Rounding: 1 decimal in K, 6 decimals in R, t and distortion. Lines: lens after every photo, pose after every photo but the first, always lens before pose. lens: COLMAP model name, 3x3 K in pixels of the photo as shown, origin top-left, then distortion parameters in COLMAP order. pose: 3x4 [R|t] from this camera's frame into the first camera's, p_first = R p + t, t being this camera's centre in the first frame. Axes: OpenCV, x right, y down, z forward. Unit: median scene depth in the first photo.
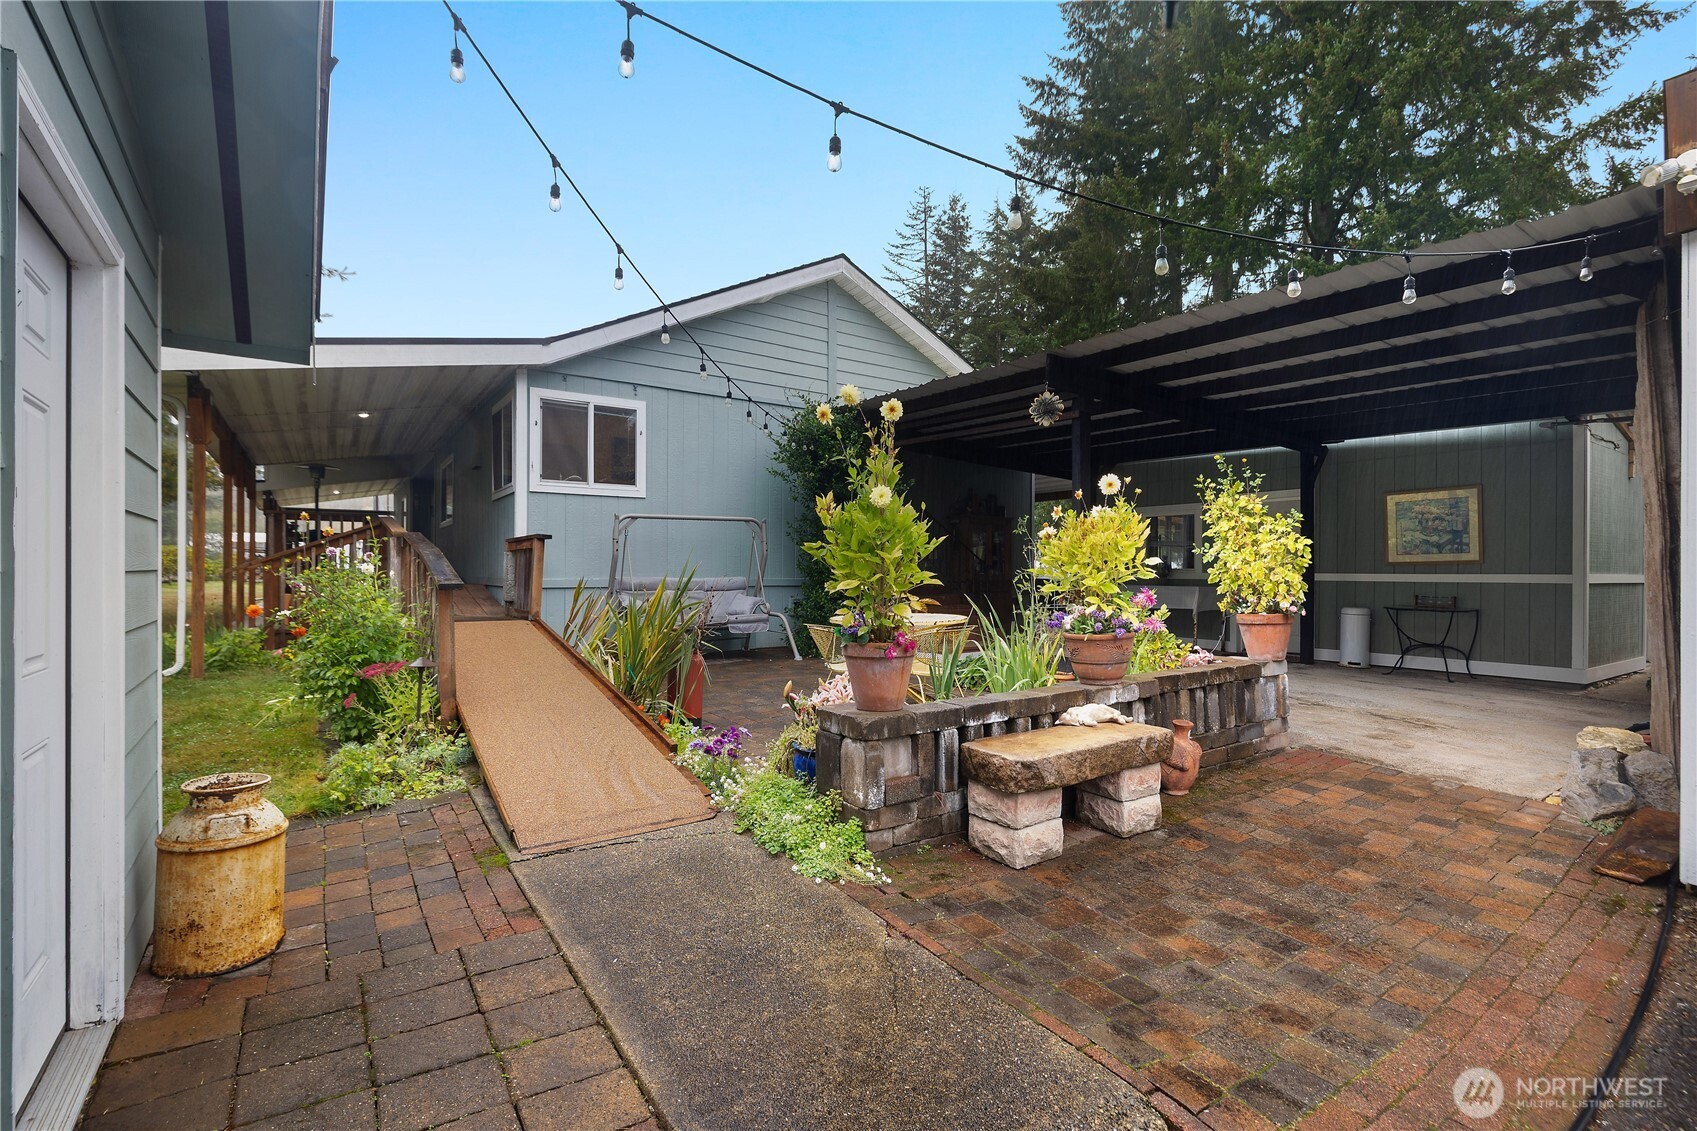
lens RADIAL K [[780.8, 0, 848.5], [0, 780.8, 566.3], [0, 0, 1]] dist [-0.001904, -0.000199]
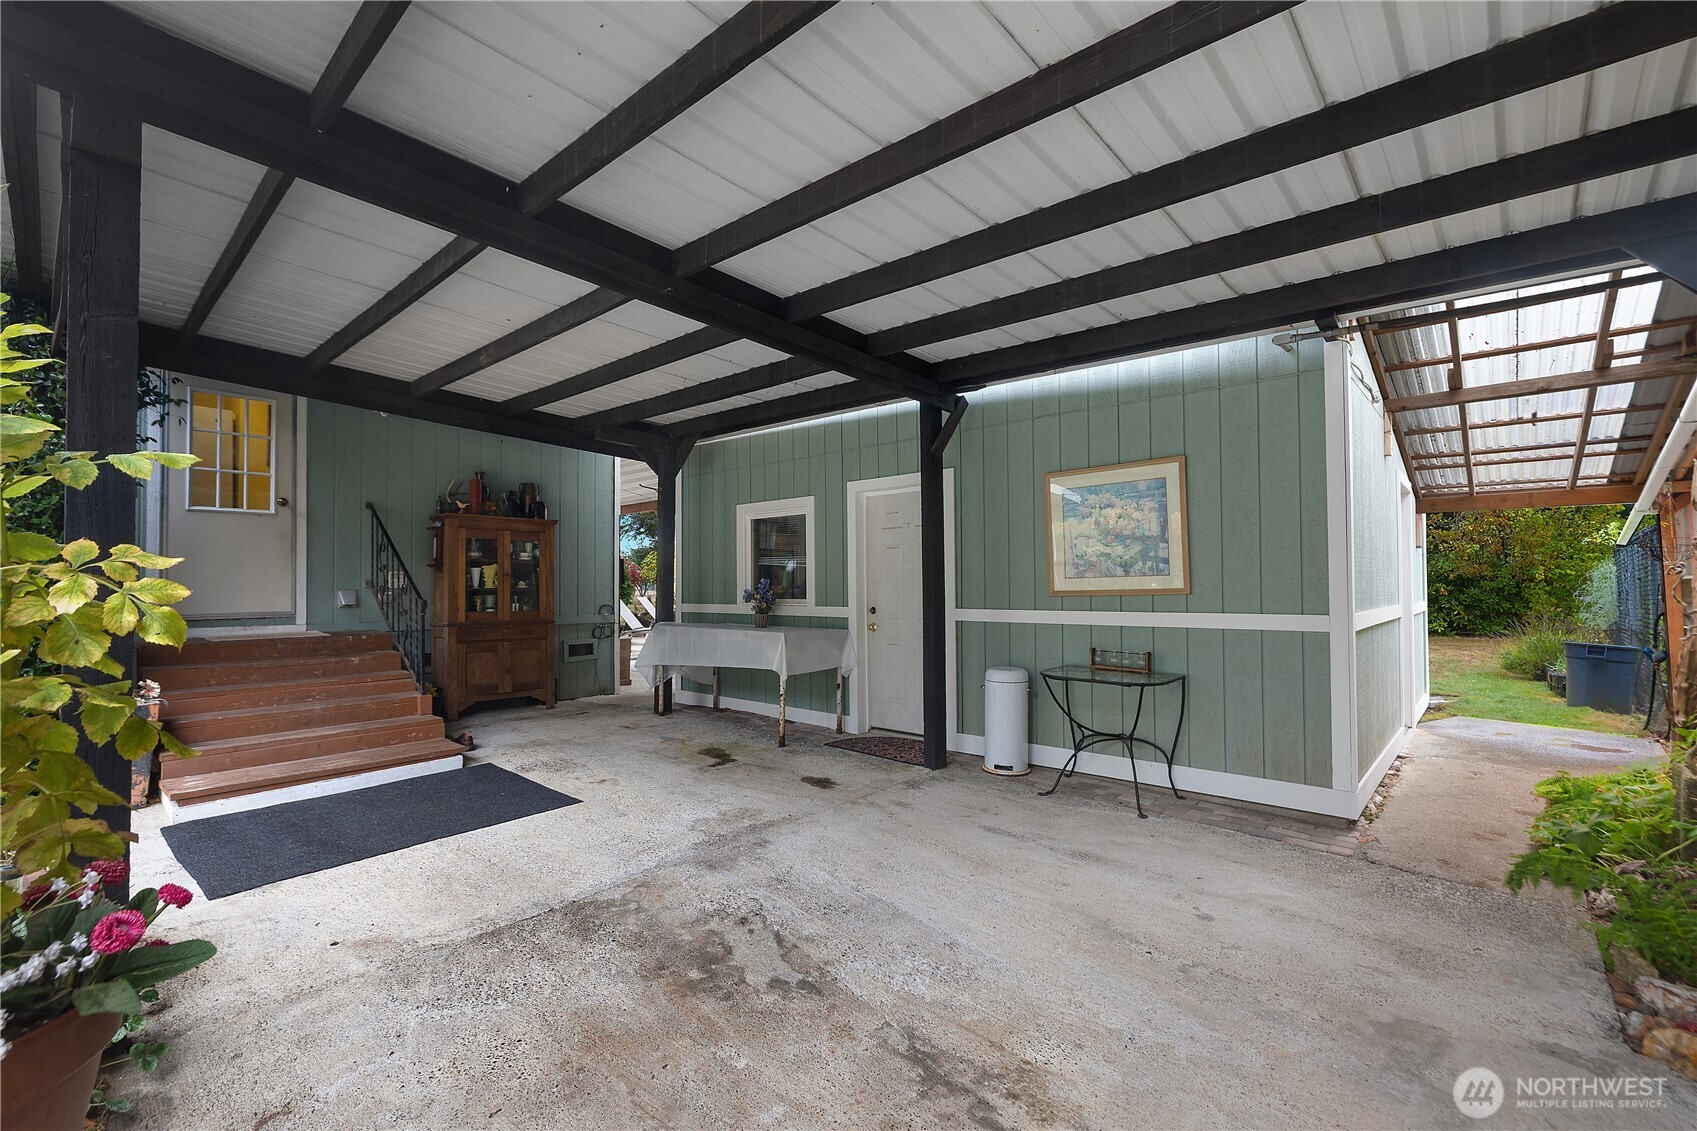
lens RADIAL K [[730.4, 0, 847.5], [0, 730.4, 562.8], [0, 0, 1]] dist [0.000466, 0.000014]
pose [[0.974841, 0.001499, 0.222896, 0.427029], [0.005662, 0.999488, -0.031486, -0.010675], [-0.222829, 0.031955, 0.974334, 0.506686]]
